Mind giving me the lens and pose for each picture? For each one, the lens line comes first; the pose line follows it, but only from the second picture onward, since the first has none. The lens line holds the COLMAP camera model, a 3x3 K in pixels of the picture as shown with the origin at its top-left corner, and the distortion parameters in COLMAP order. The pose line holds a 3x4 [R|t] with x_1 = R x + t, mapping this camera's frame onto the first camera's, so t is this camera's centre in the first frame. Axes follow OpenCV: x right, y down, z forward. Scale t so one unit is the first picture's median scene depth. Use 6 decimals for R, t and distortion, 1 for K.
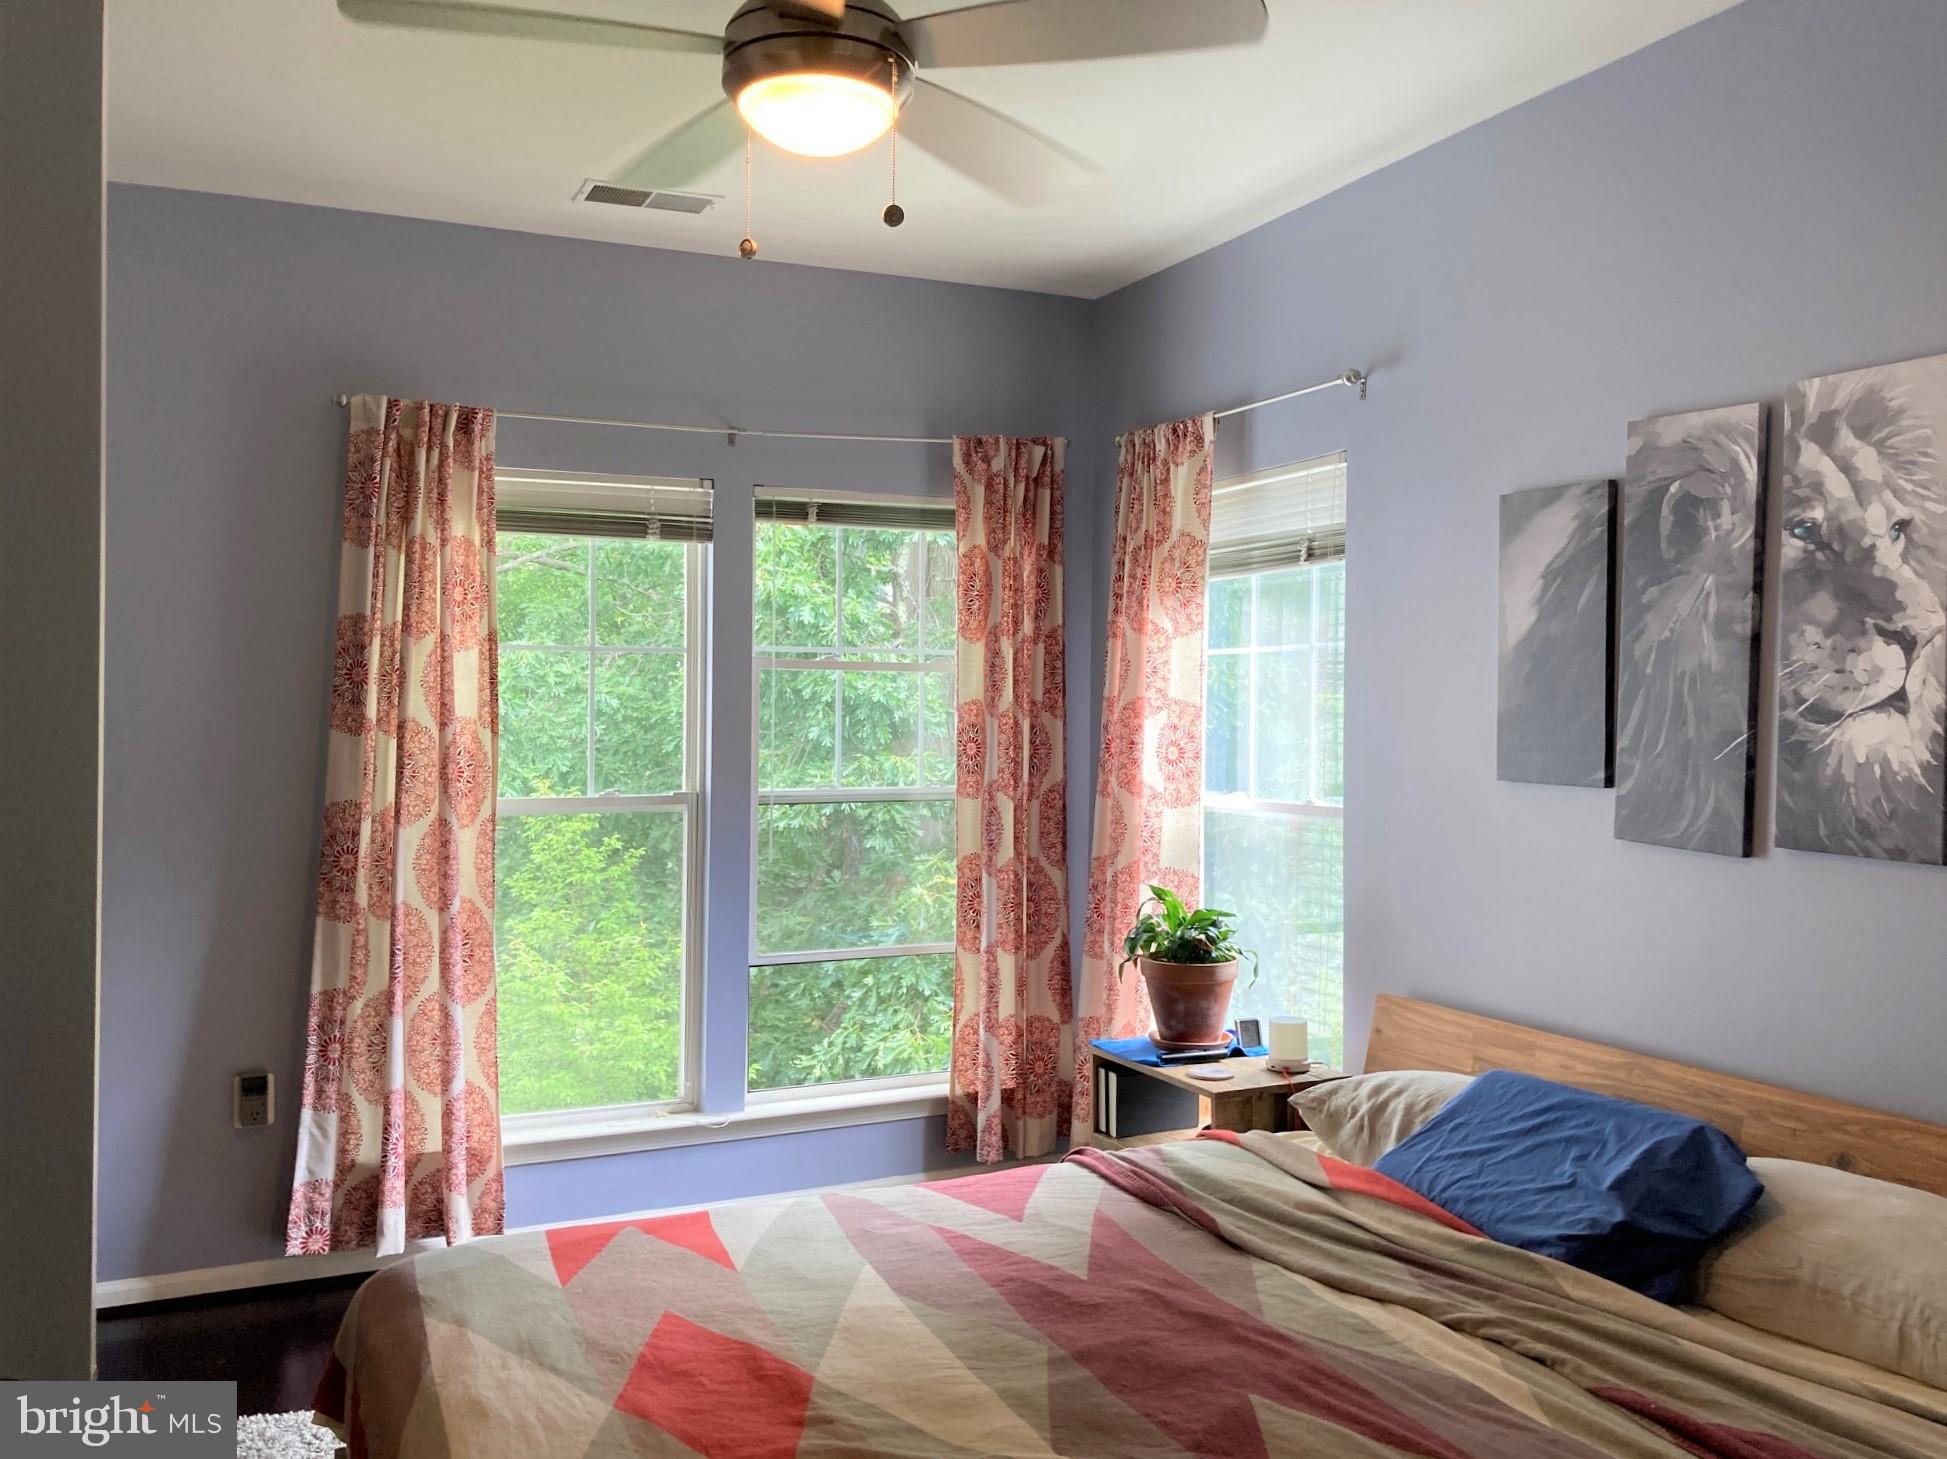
lens RADIAL K [[1576.8, 0, 973.5], [0, 1576.8, 729.5], [0, 0, 1]] dist [0.045431, -0.065044]
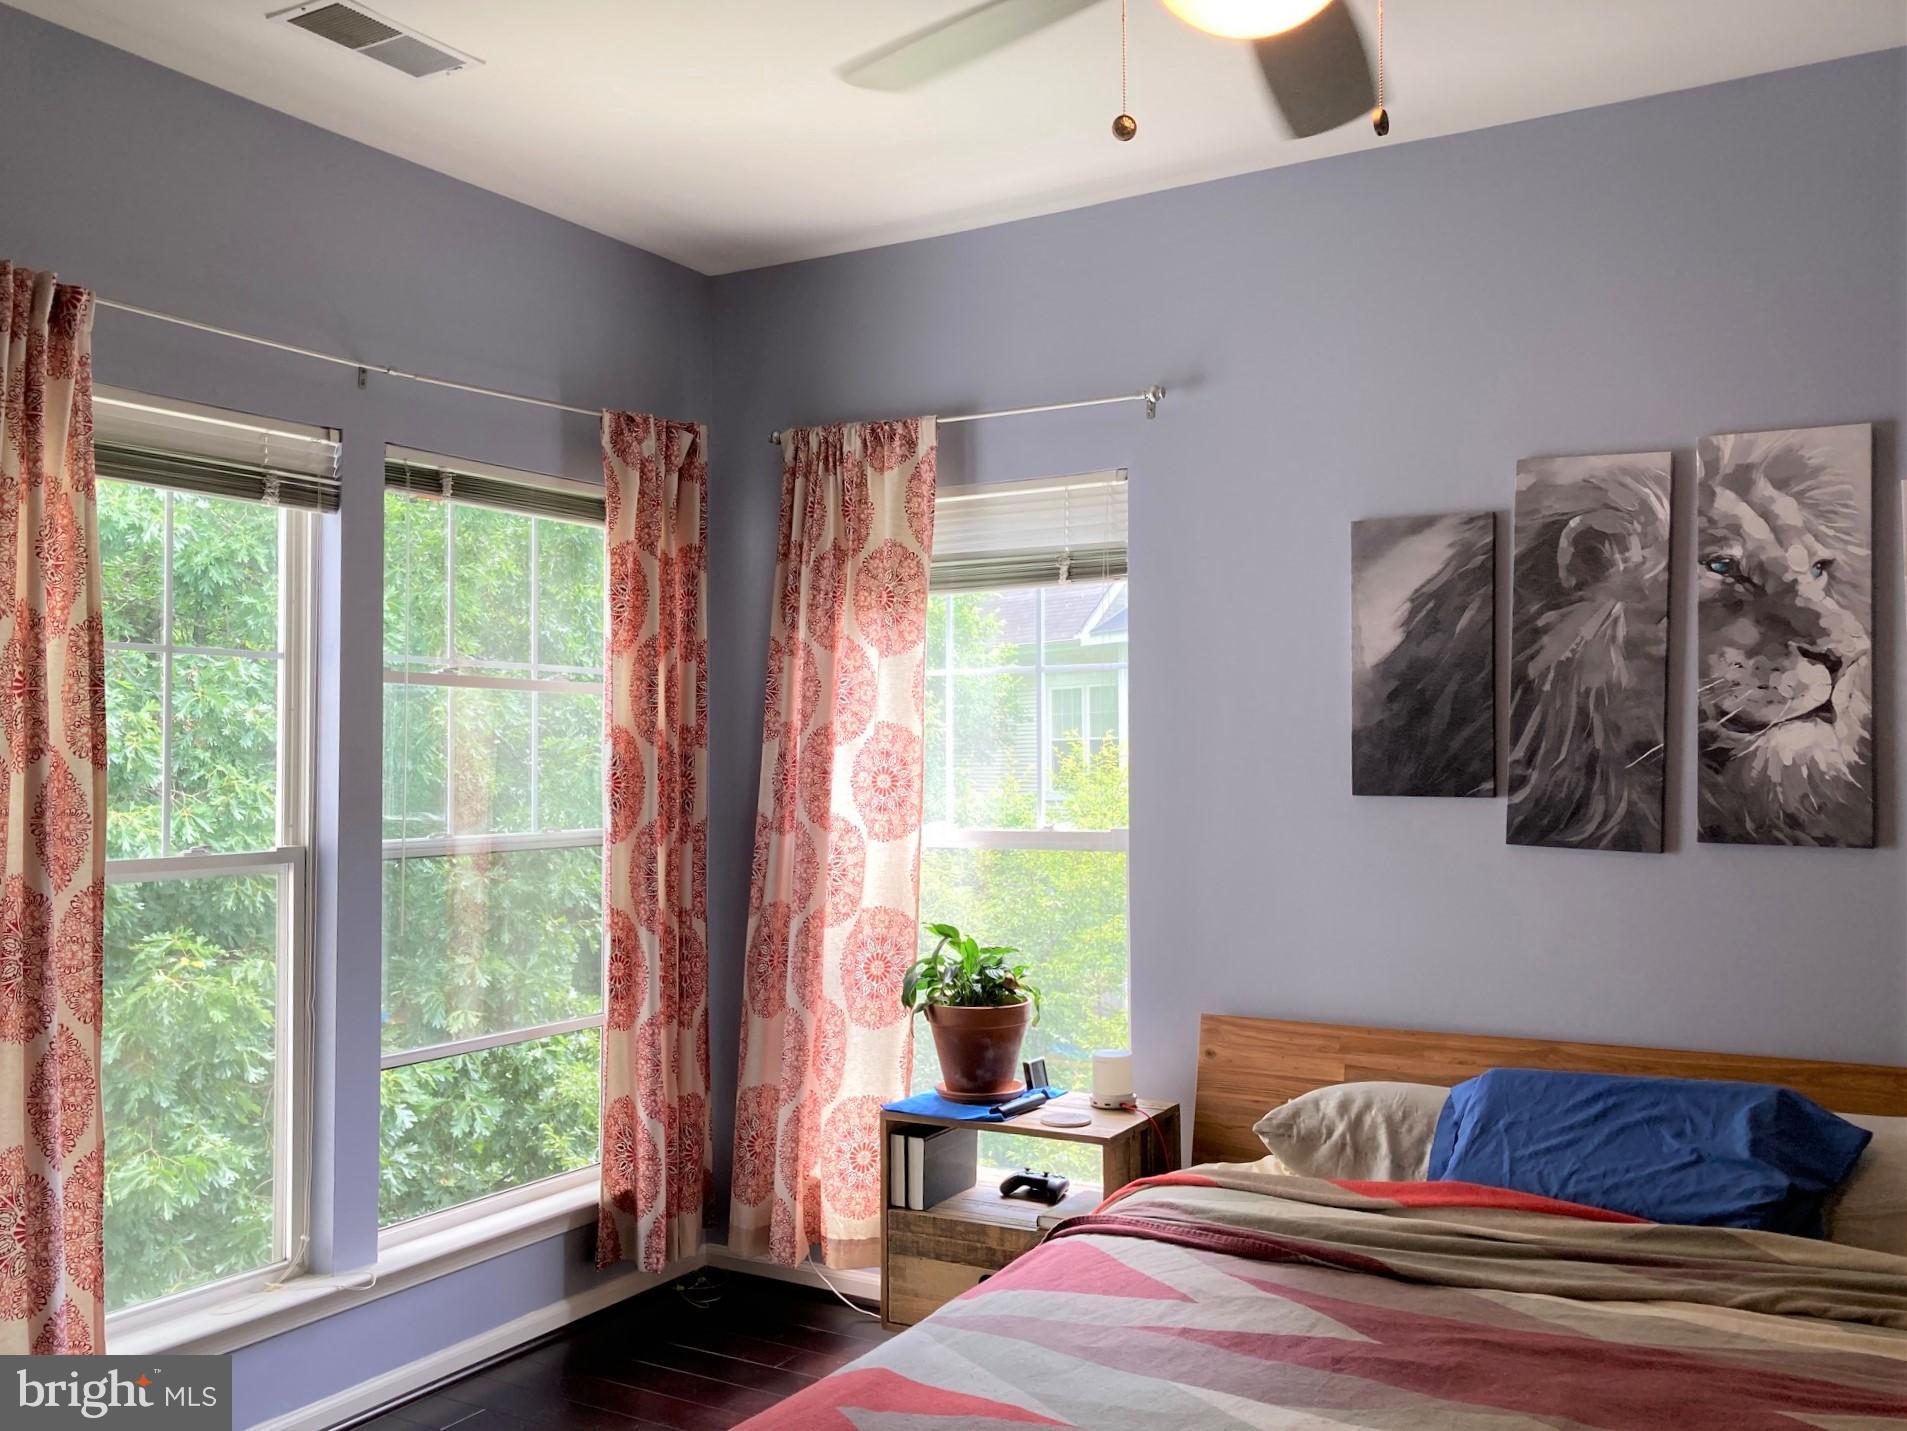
lens RADIAL K [[1606.5, 0, 954.8], [0, 1606.5, 746.5], [0, 0, 1]] dist [0.055472, -0.072821]
pose [[0.832196, -0.003257, 0.554472, -0.549268], [0.014620, 0.999764, -0.016071, 0.015537], [-0.554289, 0.021480, 0.832047, 0.308671]]
